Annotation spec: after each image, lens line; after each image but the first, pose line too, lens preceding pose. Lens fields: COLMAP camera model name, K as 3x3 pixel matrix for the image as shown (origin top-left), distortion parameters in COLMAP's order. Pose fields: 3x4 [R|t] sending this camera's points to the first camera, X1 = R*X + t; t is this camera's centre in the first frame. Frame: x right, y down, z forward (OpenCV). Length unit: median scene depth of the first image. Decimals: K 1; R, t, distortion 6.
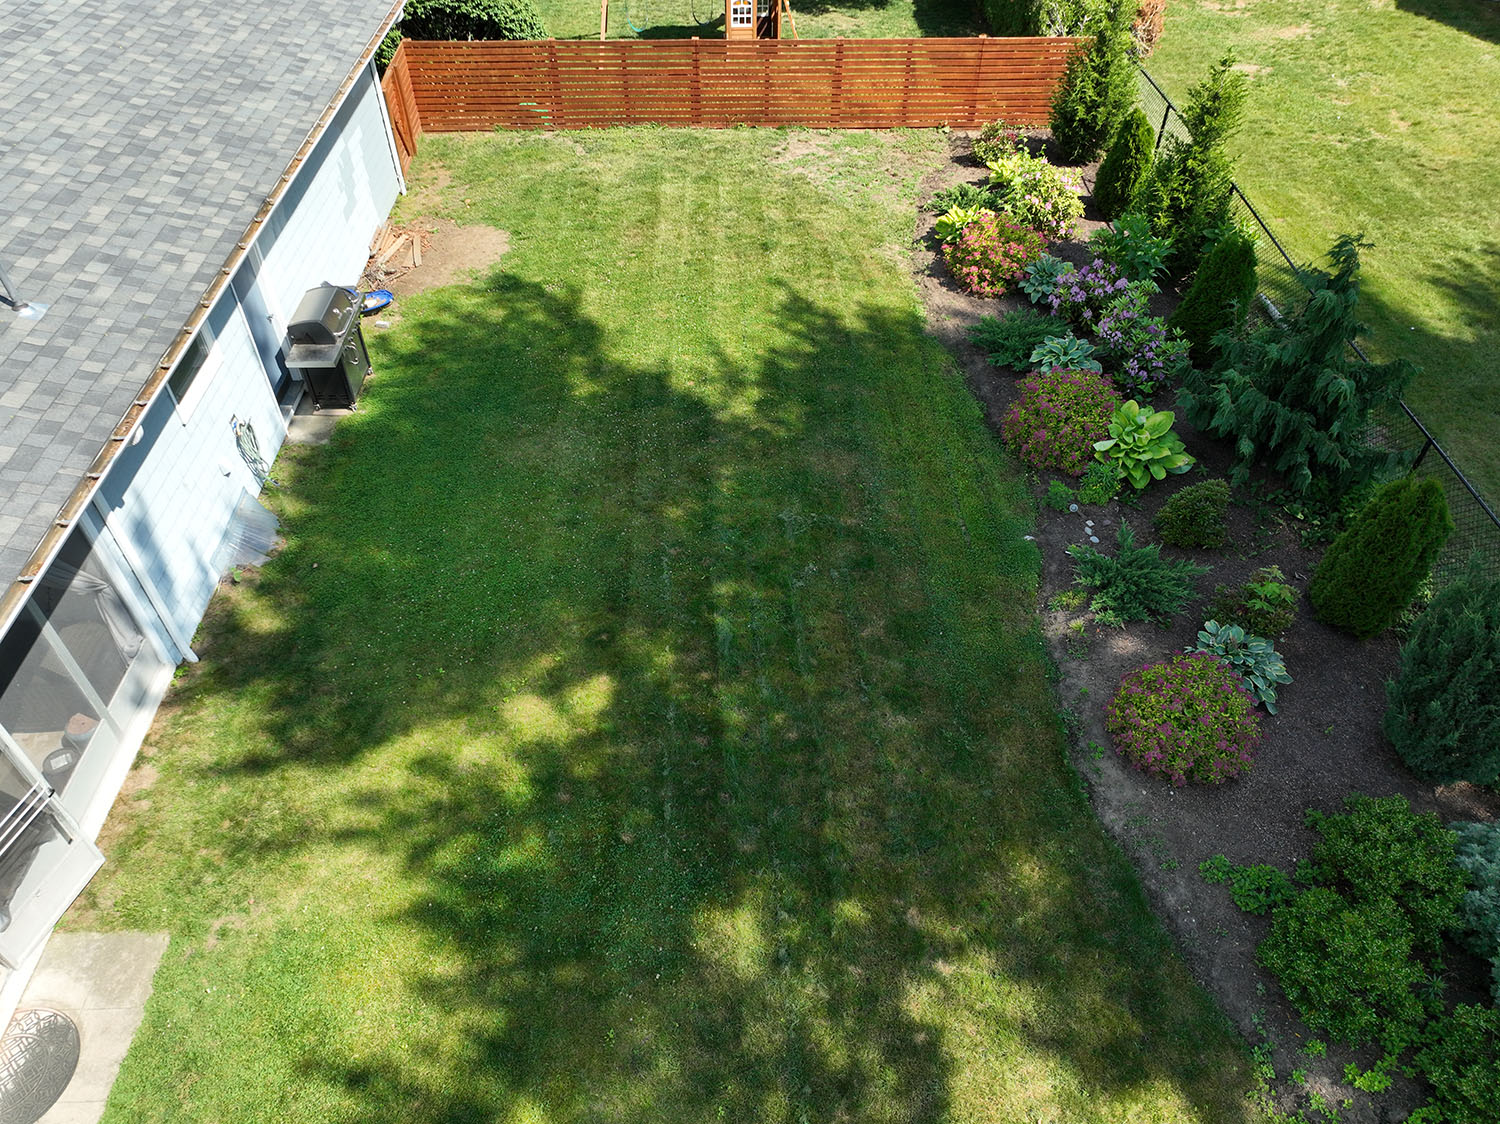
lens RADIAL K [[1053.7, 0, 758.8], [0, 1053.7, 562.0], [0, 0, 1]] dist [0.003115, 0.005499]
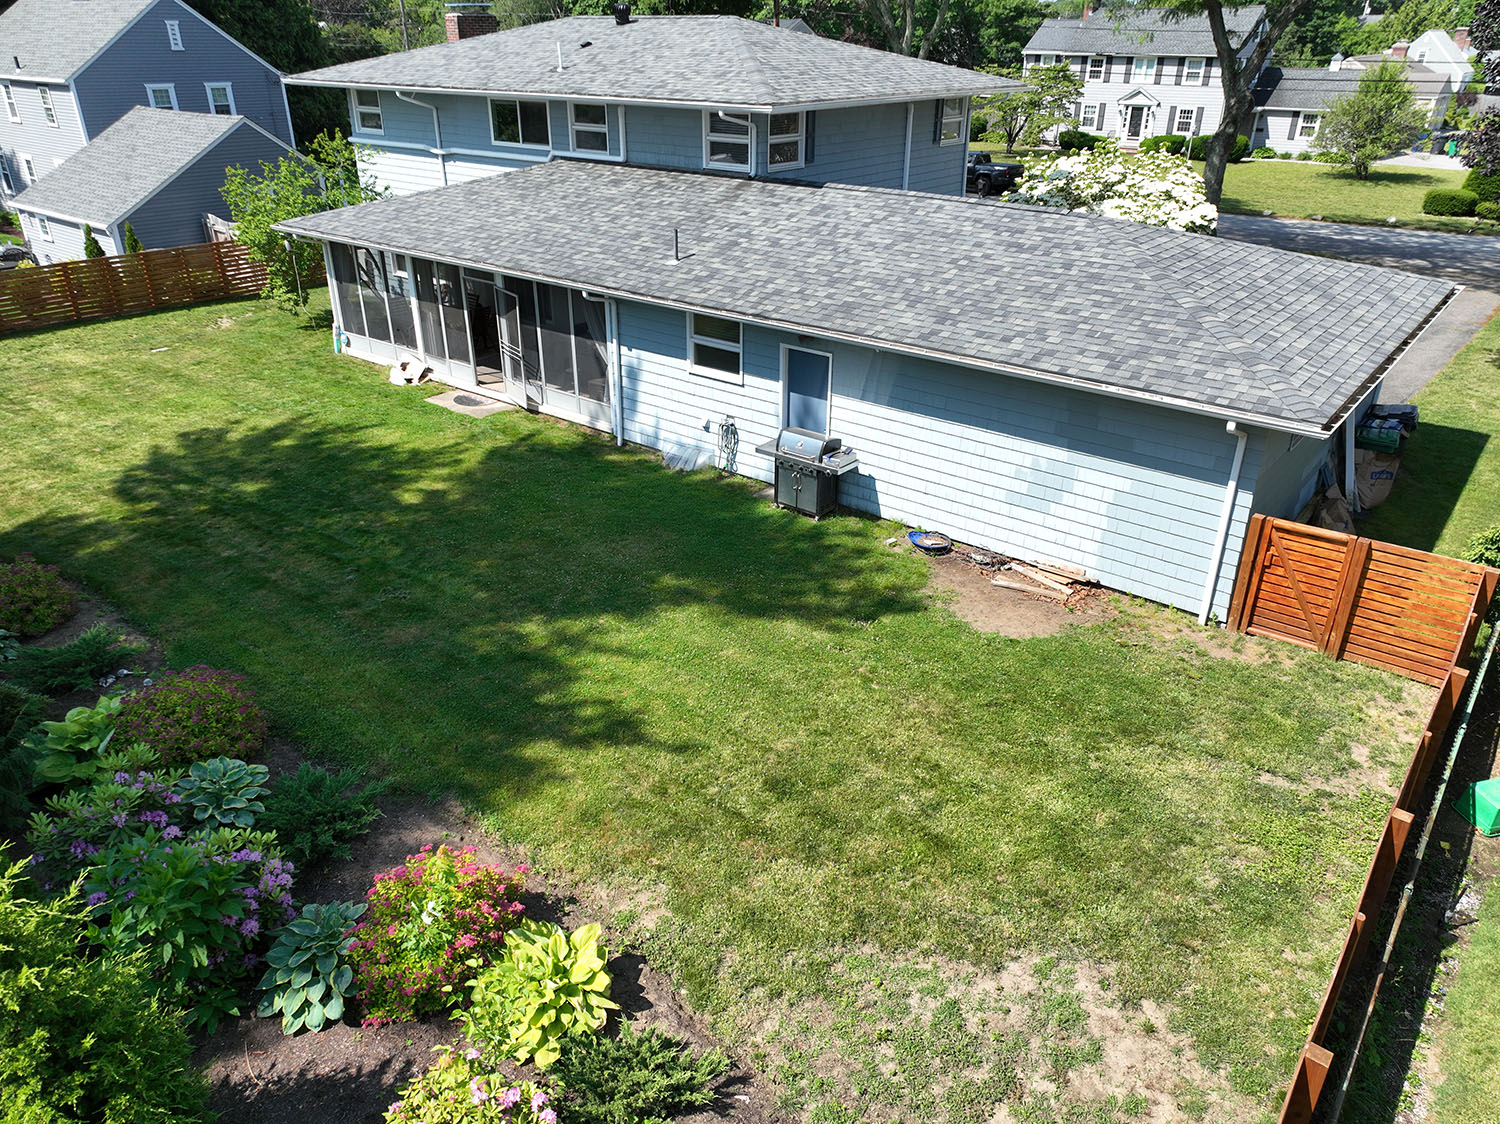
lens RADIAL K [[1053.7, 0, 758.8], [0, 1053.7, 562.0], [0, 0, 1]] dist [0.003115, 0.005499]
pose [[-0.638888, 0.350535, -0.684797, 0.491858], [-0.537900, 0.432842, 0.723403, -0.979324], [0.549987, 0.830526, -0.087985, 1.119664]]
